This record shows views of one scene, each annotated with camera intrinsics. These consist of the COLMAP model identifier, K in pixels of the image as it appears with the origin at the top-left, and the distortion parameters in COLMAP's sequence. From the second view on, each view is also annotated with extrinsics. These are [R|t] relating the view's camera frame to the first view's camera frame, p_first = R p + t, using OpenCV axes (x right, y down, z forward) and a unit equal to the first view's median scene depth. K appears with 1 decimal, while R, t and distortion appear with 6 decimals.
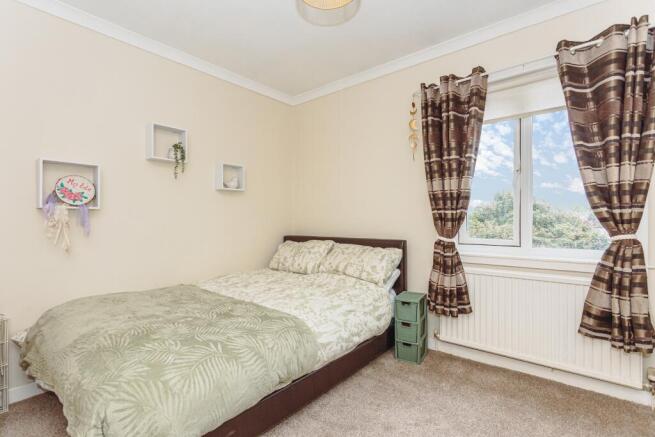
lens RADIAL K [[311.0, 0, 332.7], [0, 311.0, 221.8], [0, 0, 1]] dist [0.000503, 0.000114]
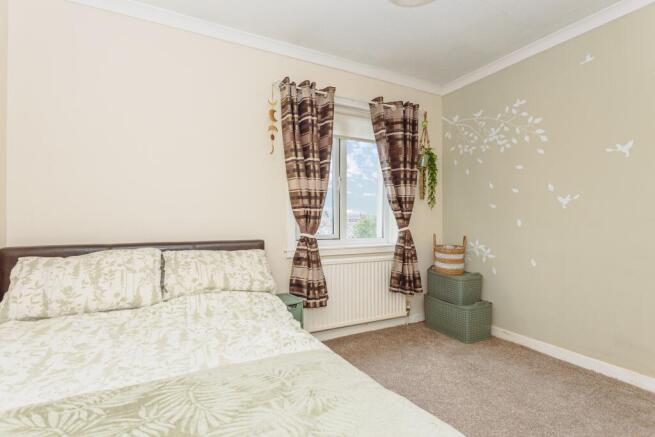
lens RADIAL K [[318.4, 0, 324.1], [0, 318.4, 214.9], [0, 0, 1]] dist [0.000978, 0.000237]
pose [[0.398228, 0.011125, 0.917219, -0.628816], [-0.003266, 0.999937, -0.010710, -0.003533], [-0.917281, 0.001270, 0.398239, 0.539489]]
